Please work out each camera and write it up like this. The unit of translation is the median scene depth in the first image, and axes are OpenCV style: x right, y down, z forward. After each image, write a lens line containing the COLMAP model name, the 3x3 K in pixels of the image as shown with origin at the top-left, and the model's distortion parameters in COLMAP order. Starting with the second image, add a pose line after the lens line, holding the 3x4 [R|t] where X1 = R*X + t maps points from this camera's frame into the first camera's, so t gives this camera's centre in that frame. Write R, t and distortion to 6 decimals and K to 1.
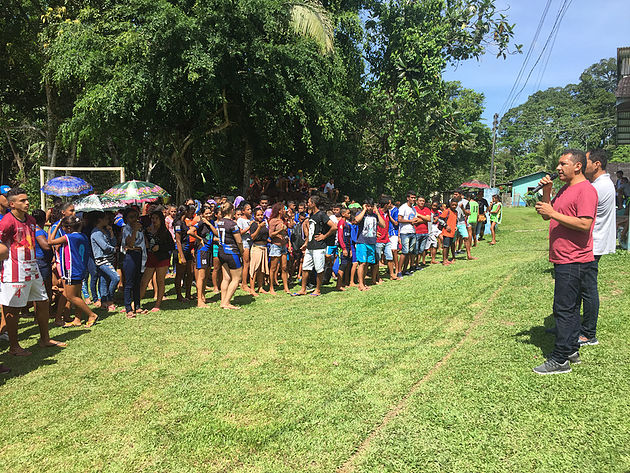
lens RADIAL K [[549.6, 0, 315.0], [0, 549.6, 238.3], [0, 0, 1]] dist [0.073120, -0.074609]
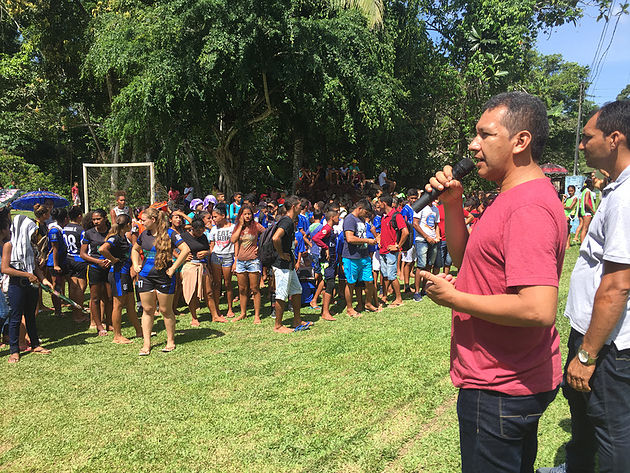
lens RADIAL K [[549.6, 0, 296.2], [0, 549.6, 235.9], [0, 0, 1]] dist [0.073120, -0.074609]
pose [[0.977741, 0.007943, -0.209666, 0.070098], [-0.006019, 0.999934, 0.009810, -0.011420], [0.209730, -0.008329, 0.977724, 0.102108]]
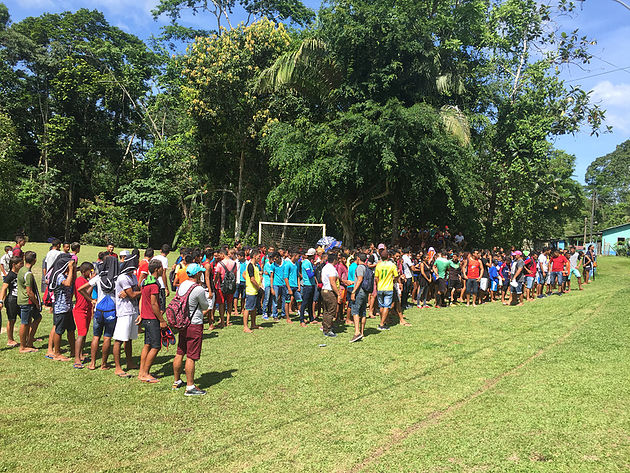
lens RADIAL K [[549.6, 0, 318.0], [0, 549.6, 235.5], [0, 0, 1]] dist [0.073120, -0.074609]
pose [[0.991752, 0.018860, -0.126780, -0.137444], [-0.029196, 0.996354, -0.080167, 0.015384], [0.124806, 0.083208, 0.988686, -0.343321]]
